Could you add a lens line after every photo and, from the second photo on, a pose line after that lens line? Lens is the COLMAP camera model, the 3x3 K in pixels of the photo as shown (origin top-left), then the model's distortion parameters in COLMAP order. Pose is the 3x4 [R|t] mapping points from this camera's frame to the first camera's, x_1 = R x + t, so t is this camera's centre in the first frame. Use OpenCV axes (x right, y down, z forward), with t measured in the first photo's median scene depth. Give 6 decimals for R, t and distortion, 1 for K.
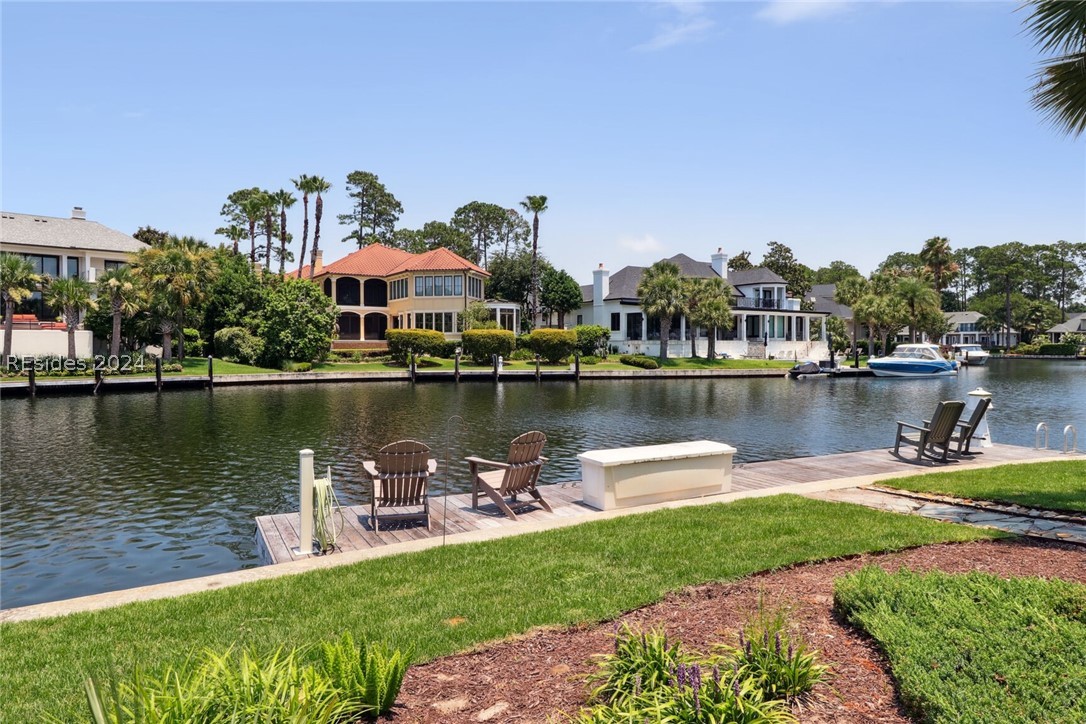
lens RADIAL K [[657.7, 0, 543.4], [0, 657.7, 364.4], [0, 0, 1]] dist [-0.004210, -0.000540]
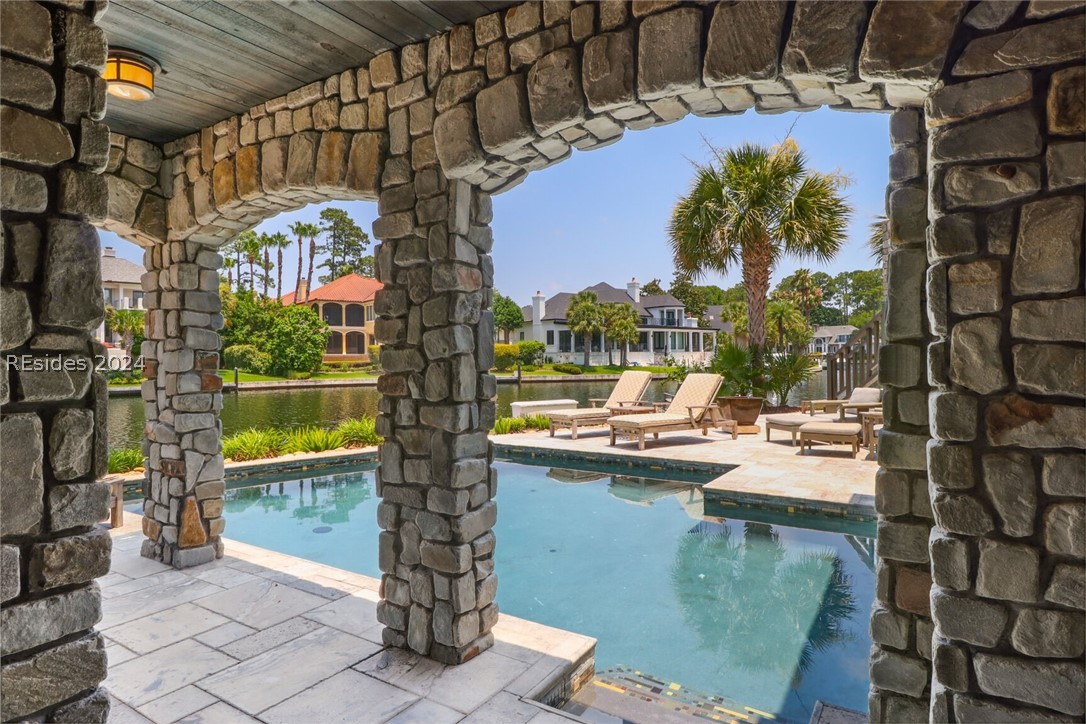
lens RADIAL K [[644.5, 0, 547.9], [0, 644.5, 362.0], [0, 0, 1]] dist [0.007379, 0.000139]
pose [[0.996151, -0.009918, 0.087094, -0.002309], [0.011650, 0.999744, -0.019400, 0.005681], [-0.086879, 0.020340, 0.996011, -0.229297]]
